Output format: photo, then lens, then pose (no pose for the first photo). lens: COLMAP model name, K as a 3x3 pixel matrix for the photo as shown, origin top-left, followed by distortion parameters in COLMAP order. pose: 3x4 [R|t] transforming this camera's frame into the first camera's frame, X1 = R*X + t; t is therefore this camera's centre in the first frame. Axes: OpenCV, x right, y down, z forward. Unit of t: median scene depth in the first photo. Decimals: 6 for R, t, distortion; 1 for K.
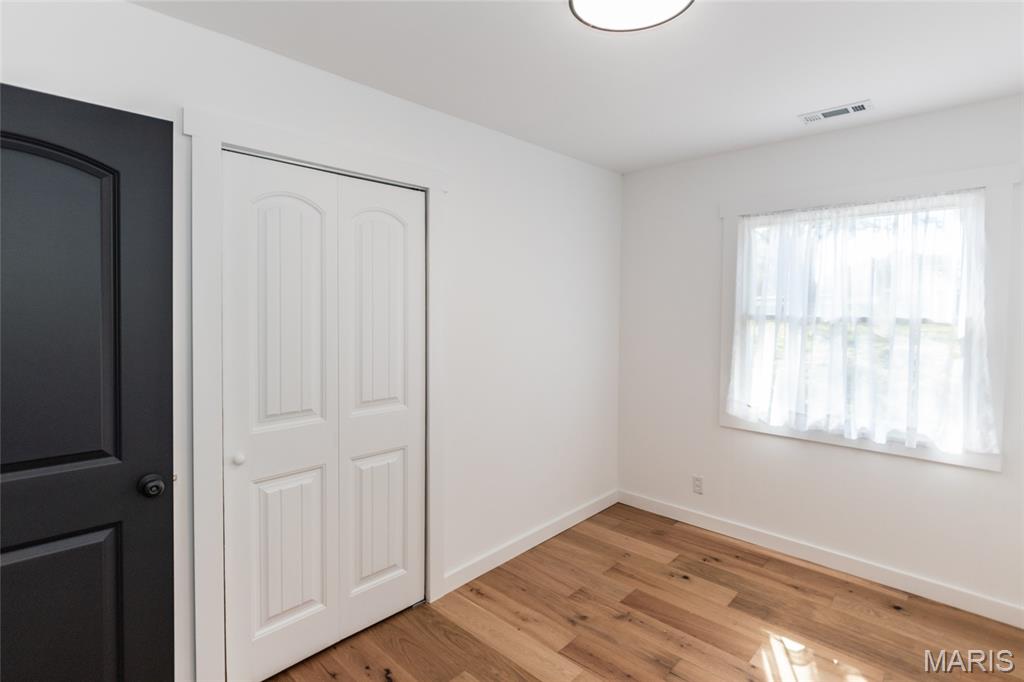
lens RADIAL K [[510.3, 0, 510.0], [0, 510.3, 317.3], [0, 0, 1]] dist [-0.001523, 0.000567]
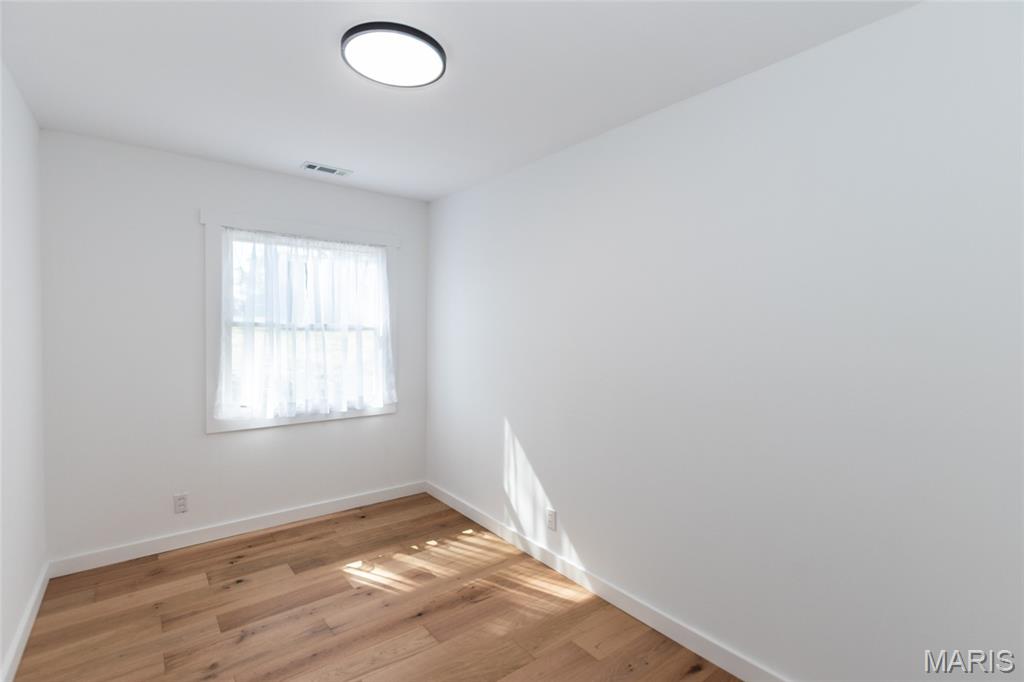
lens RADIAL K [[496.3, 0, 512.0], [0, 496.3, 341.0], [0, 0, 1]] dist [0.005288, -0.000676]
pose [[0.112401, -0.028720, 0.993248, -0.553511], [0.013686, 0.999532, 0.027353, 0.015318], [-0.993569, 0.010519, 0.112741, 0.345489]]
